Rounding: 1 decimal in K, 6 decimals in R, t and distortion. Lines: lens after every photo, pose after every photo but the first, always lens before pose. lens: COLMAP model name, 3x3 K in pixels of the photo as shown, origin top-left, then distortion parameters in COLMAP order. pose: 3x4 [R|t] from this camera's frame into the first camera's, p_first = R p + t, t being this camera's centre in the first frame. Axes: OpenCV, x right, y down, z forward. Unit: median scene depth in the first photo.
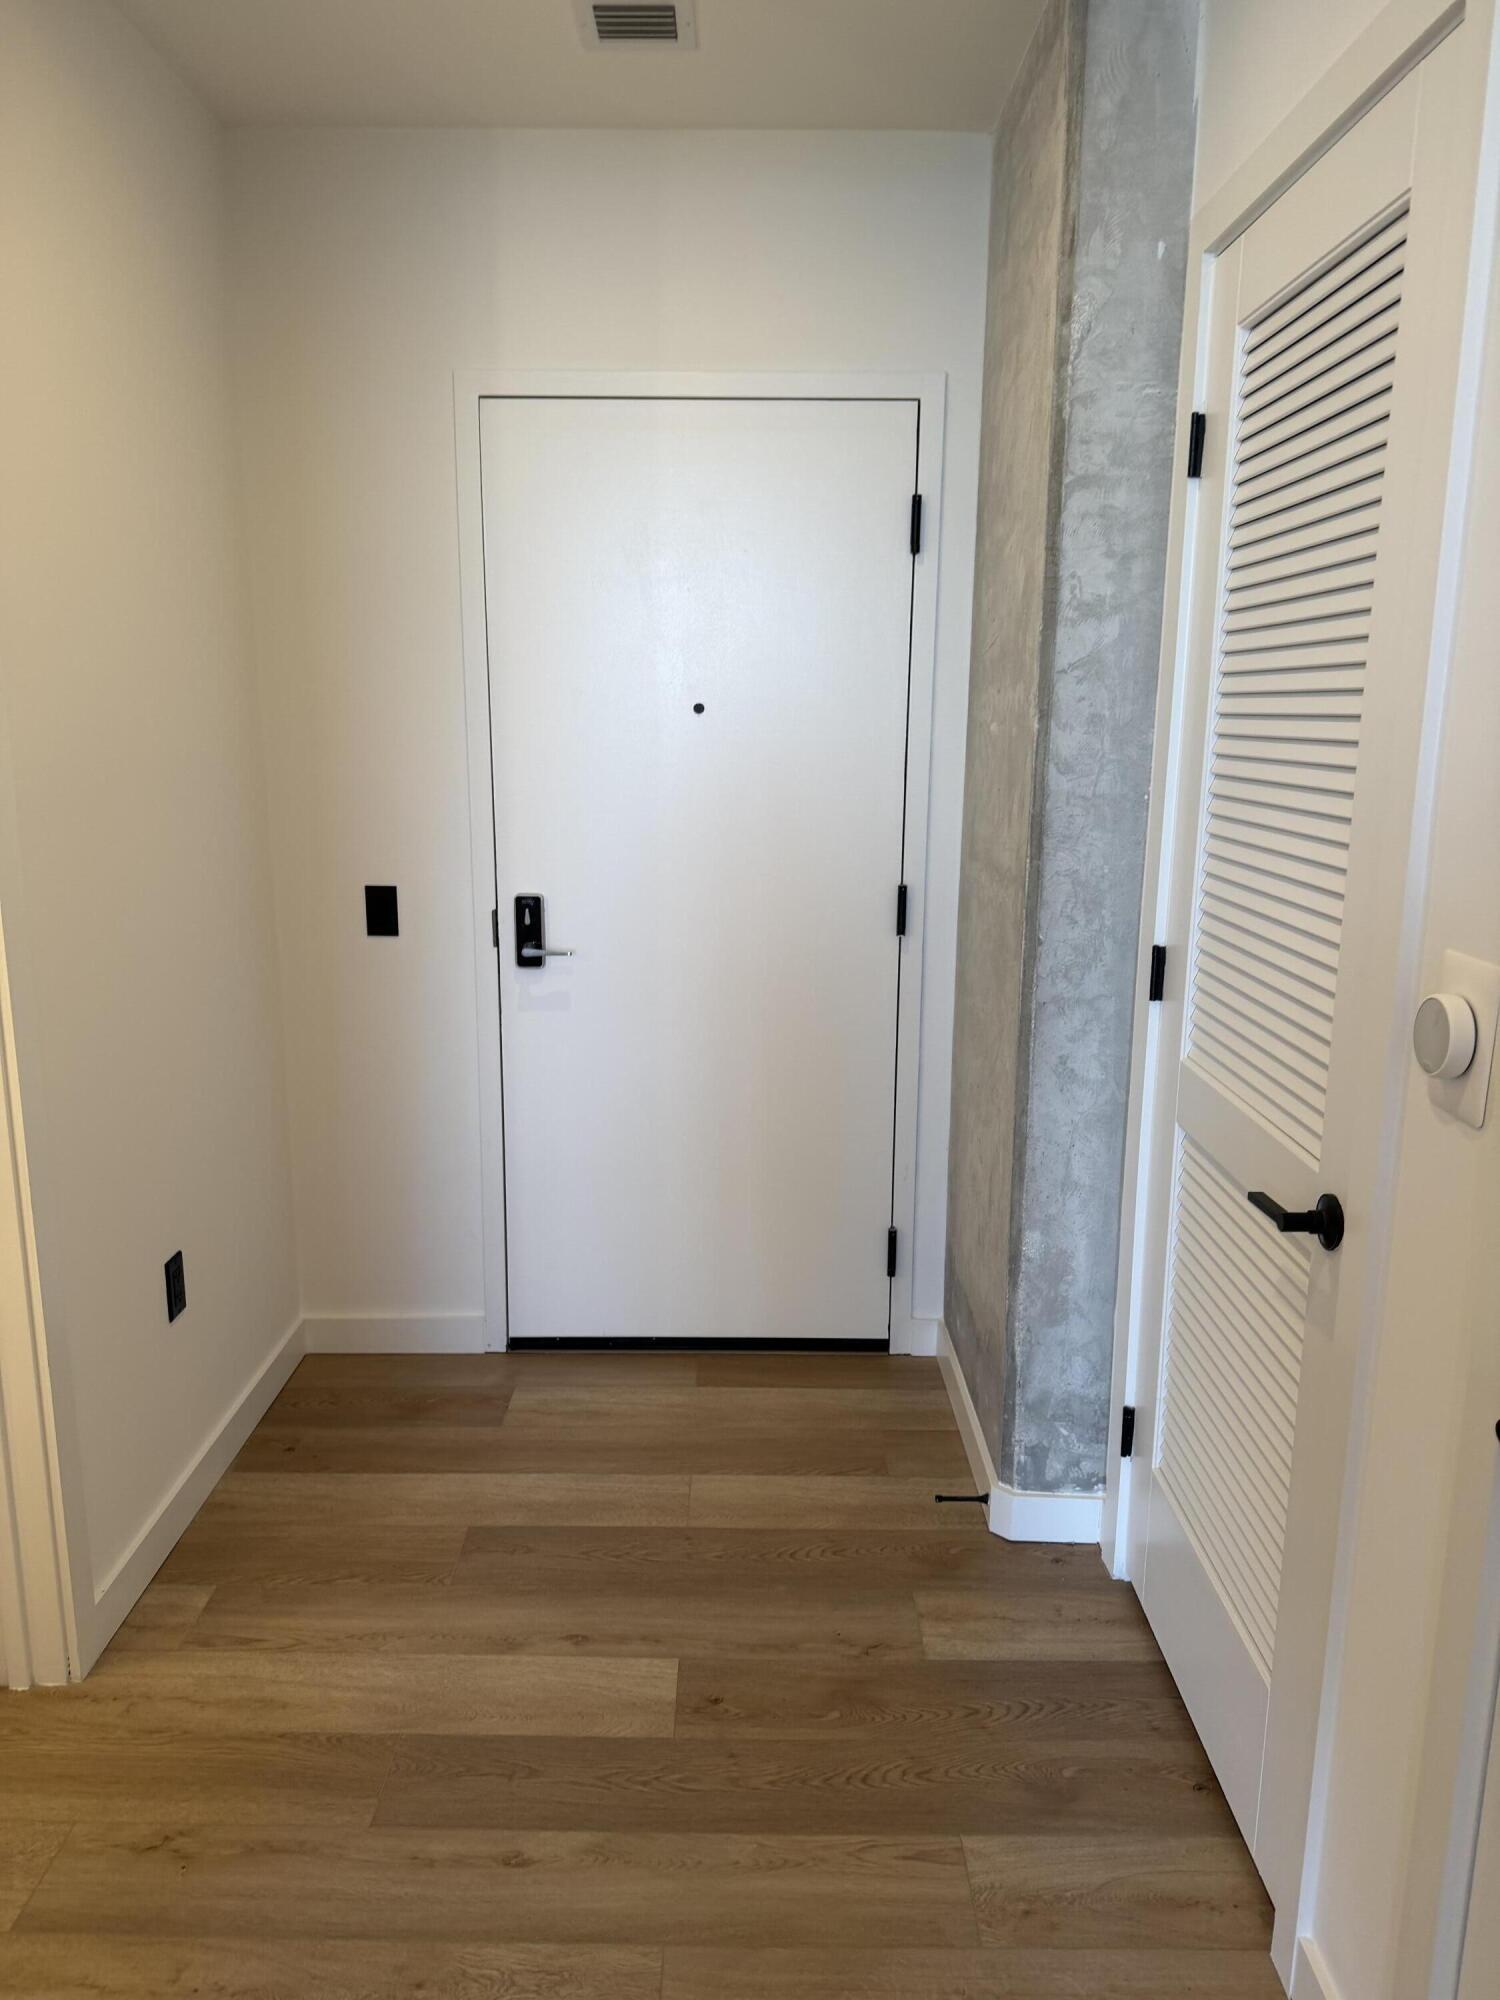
lens RADIAL K [[1409.9, 0, 742.4], [0, 1409.9, 1001.5], [0, 0, 1]] dist [0.125316, -0.182757]
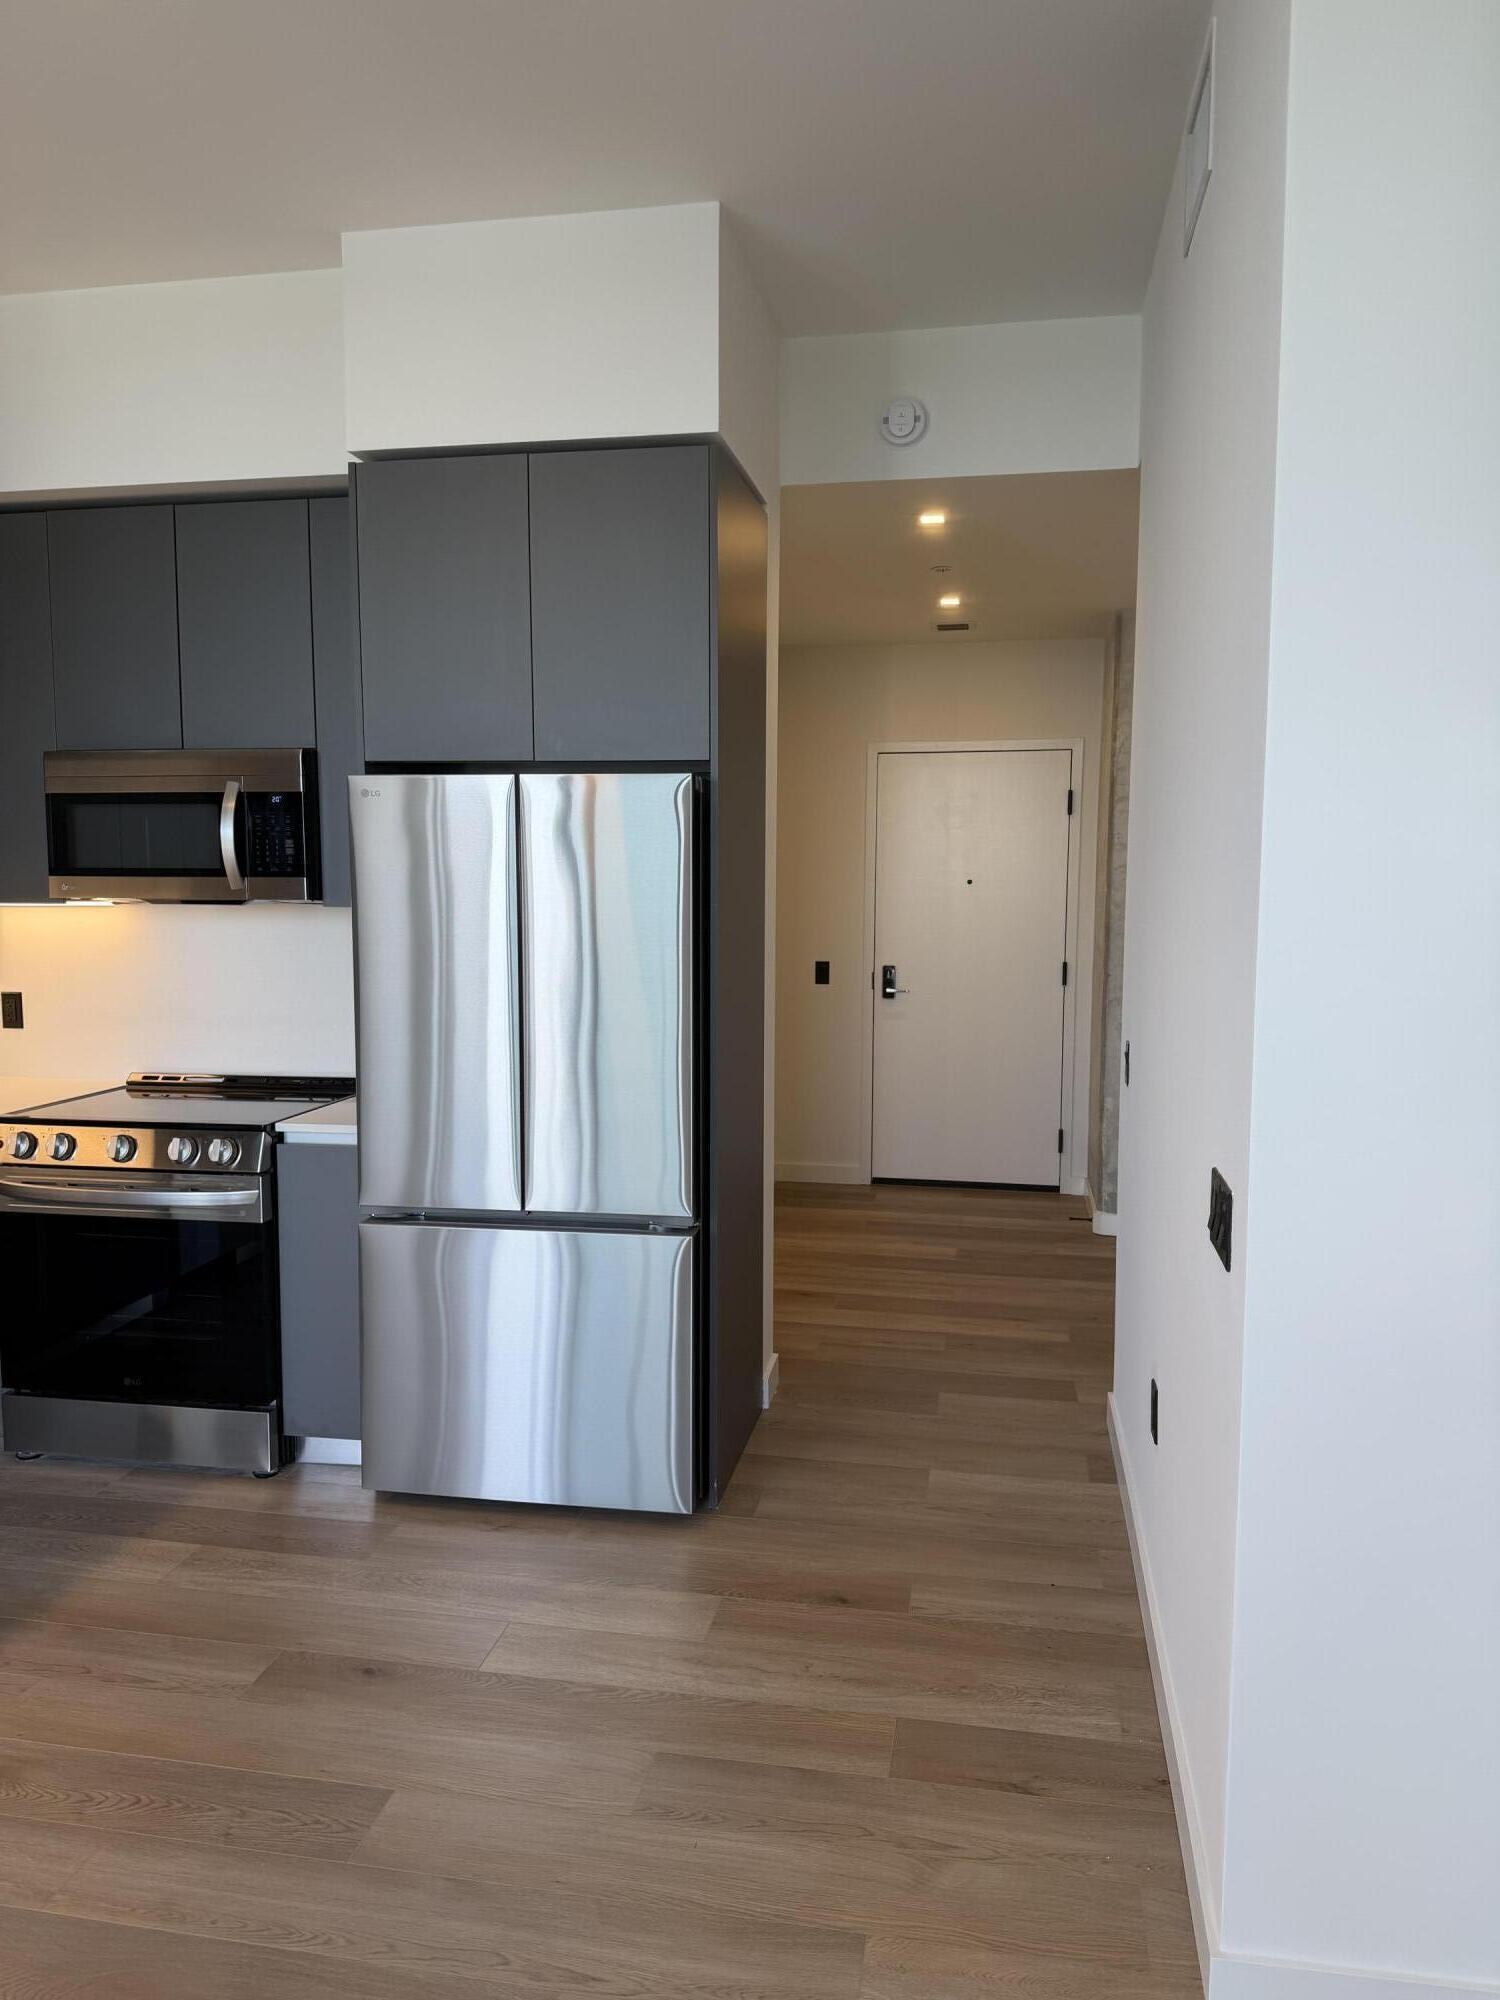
lens RADIAL K [[1409.9, 0, 742.4], [0, 1409.9, 1001.5], [0, 0, 1]] dist [0.125316, -0.182757]
pose [[0.983274, 0.014423, -0.181562, 0.023962], [-0.034521, 0.993549, -0.108026, 0.228515], [0.178833, 0.112487, 0.977428, -1.194749]]
